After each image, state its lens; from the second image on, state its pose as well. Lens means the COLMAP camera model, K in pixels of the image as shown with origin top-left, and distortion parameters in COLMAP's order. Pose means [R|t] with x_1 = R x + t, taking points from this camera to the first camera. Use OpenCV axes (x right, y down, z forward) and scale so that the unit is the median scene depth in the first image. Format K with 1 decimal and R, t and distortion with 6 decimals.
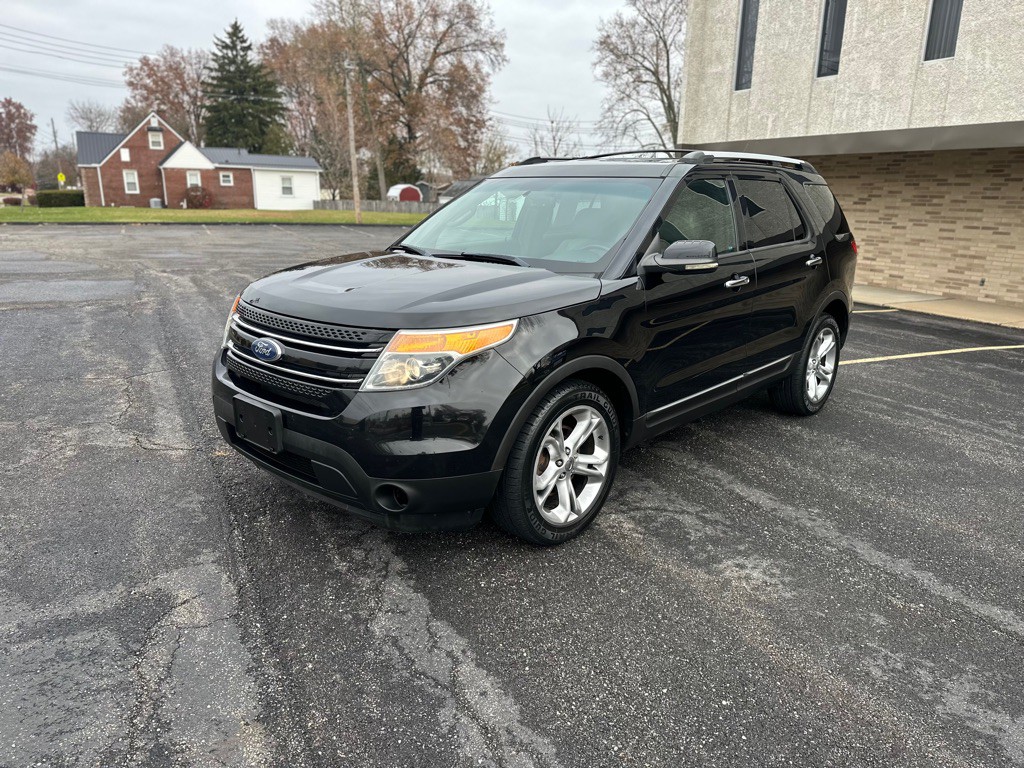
lens RADIAL K [[717.9, 0, 516.1], [0, 717.9, 386.5], [0, 0, 1]] dist [0.023736, -0.026025]
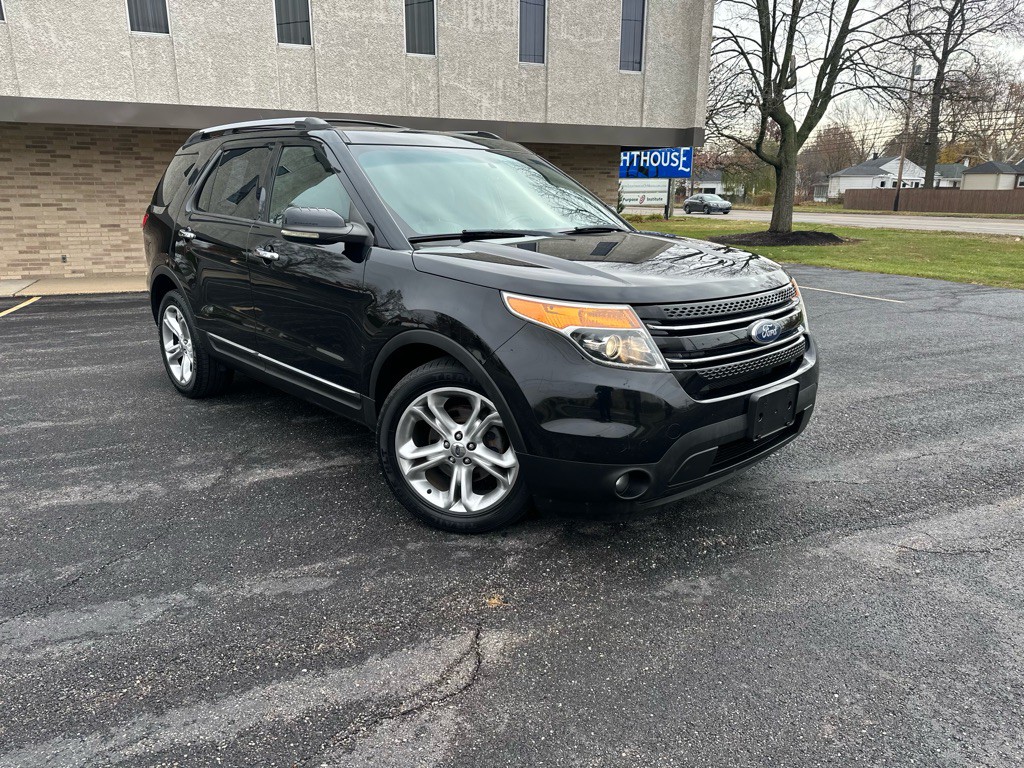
lens RADIAL K [[717.9, 0, 516.1], [0, 717.9, 386.5], [0, 0, 1]] dist [0.023736, -0.026025]
pose [[0.064023, -0.279060, 0.958137, -0.315278], [0.251436, 0.933644, 0.255125, -0.074735], [-0.965754, 0.224577, 0.129941, 0.294180]]
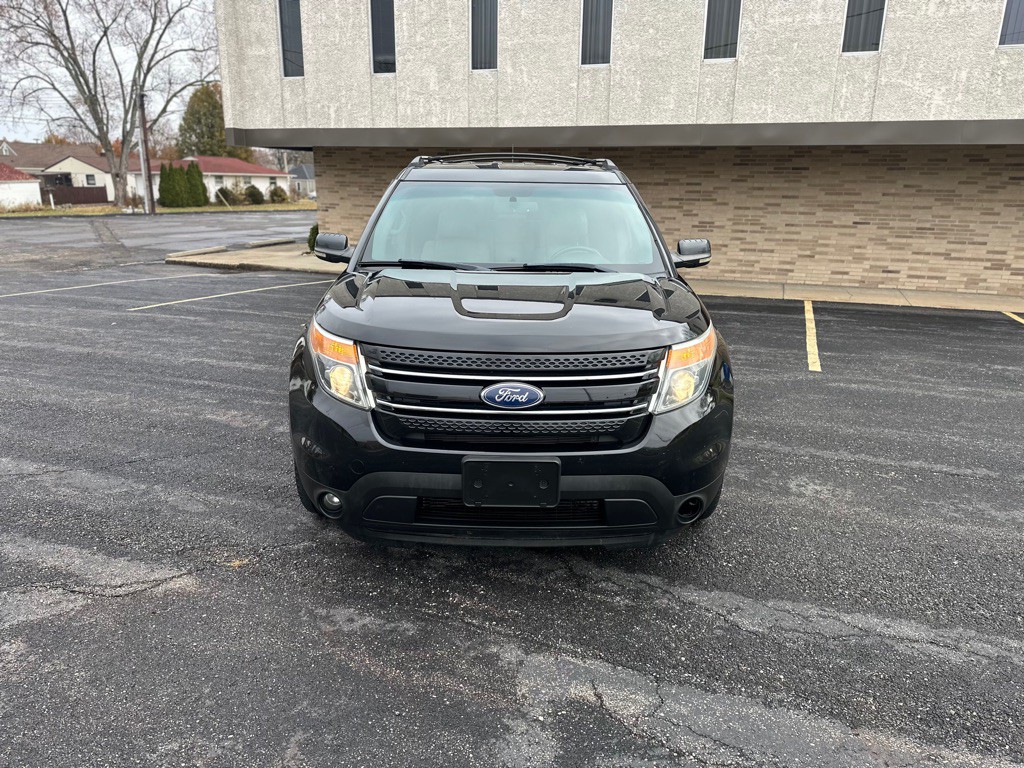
lens RADIAL K [[717.0, 0, 511.4], [0, 717.0, 385.3], [0, 0, 1]] dist [0.027648, -0.031461]
pose [[0.734370, -0.189920, 0.651637, -0.220484], [0.174909, 0.980583, 0.088676, -0.034053], [-0.655826, 0.048856, 0.753329, 0.086647]]
